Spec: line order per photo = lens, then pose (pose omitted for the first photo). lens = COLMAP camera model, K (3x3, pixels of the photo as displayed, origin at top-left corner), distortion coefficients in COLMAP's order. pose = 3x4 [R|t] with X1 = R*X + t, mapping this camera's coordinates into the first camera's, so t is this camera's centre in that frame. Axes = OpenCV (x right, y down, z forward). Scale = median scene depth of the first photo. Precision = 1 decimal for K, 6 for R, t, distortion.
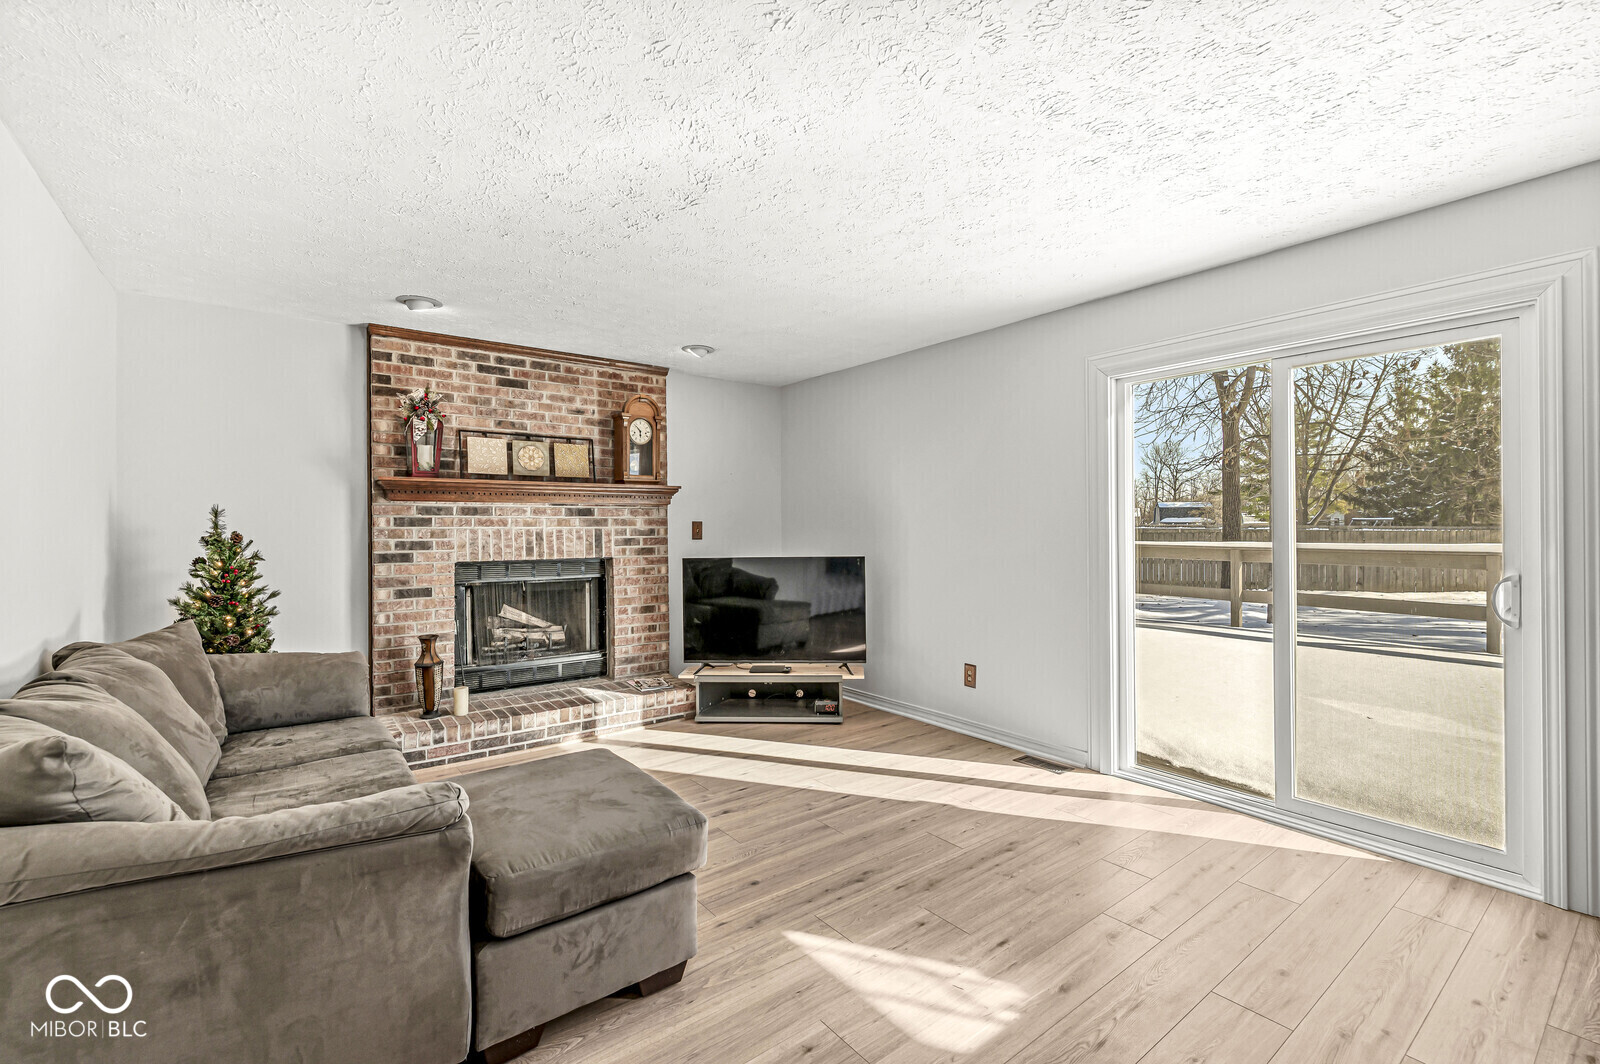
lens RADIAL K [[697.0, 0, 794.0], [0, 697.0, 531.1], [0, 0, 1]] dist [0.000521, 0.000044]
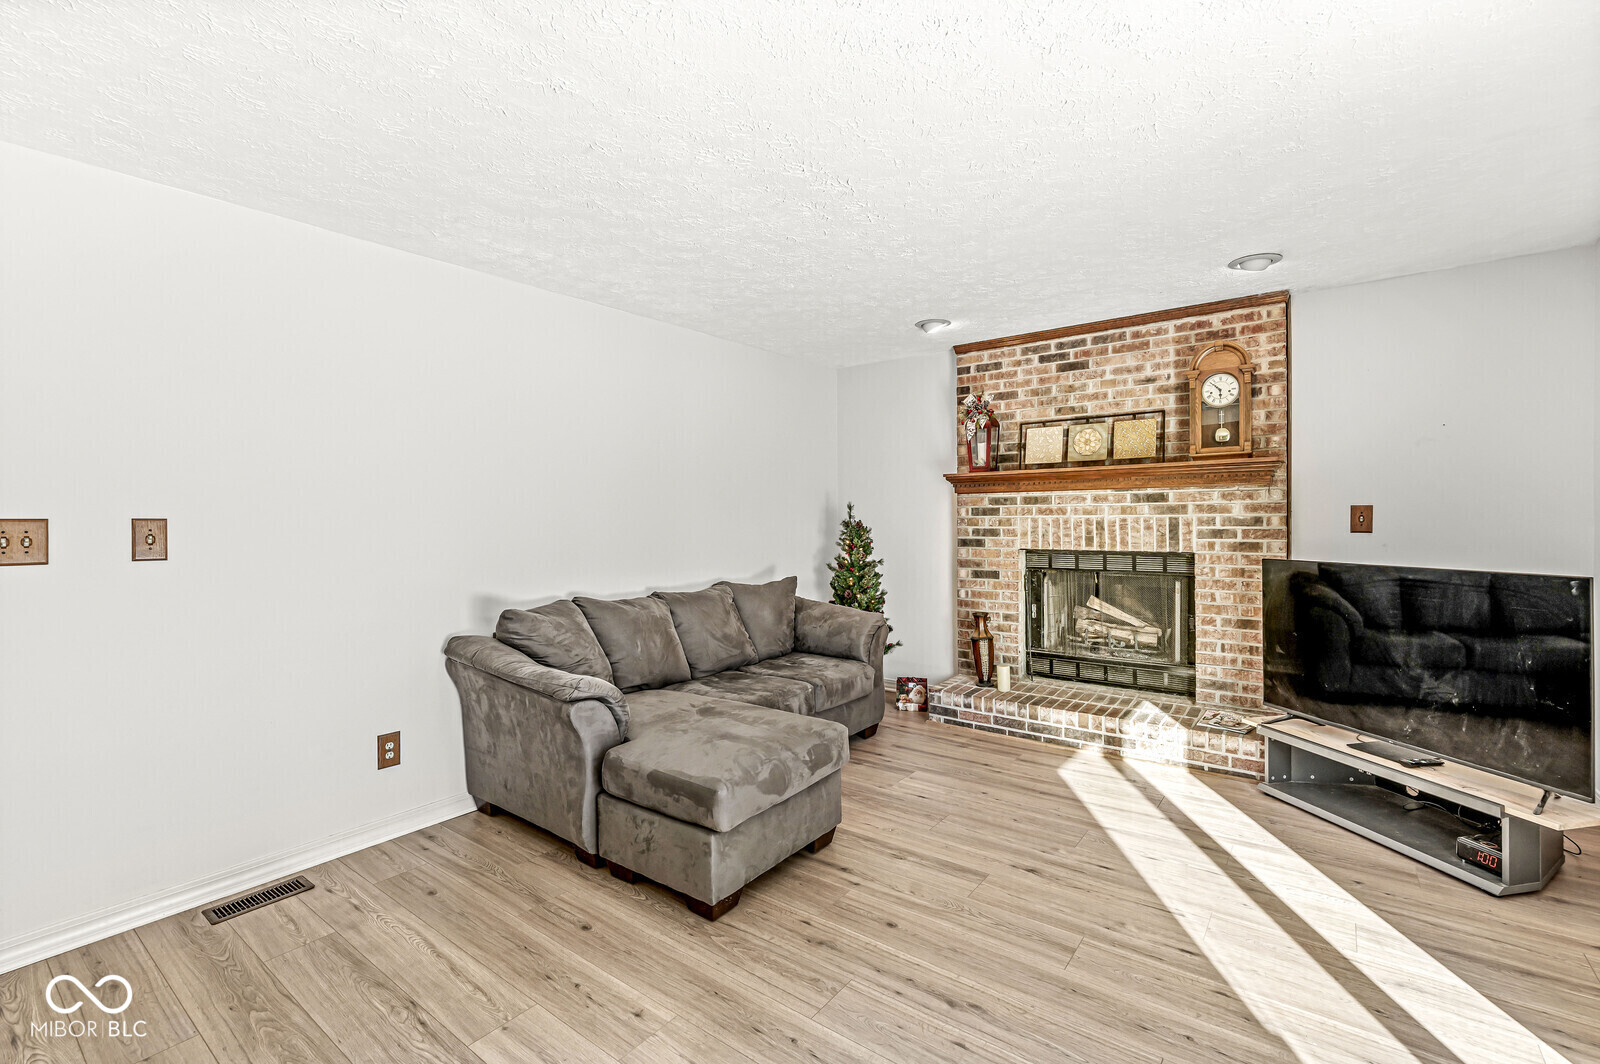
lens RADIAL K [[697.0, 0, 794.0], [0, 697.0, 531.1], [0, 0, 1]] dist [0.000521, 0.000044]
pose [[0.263881, 0.021870, -0.964307, 0.430581], [0.003983, 0.999710, 0.023763, -0.008854], [0.964547, -0.010111, 0.263718, 0.374030]]
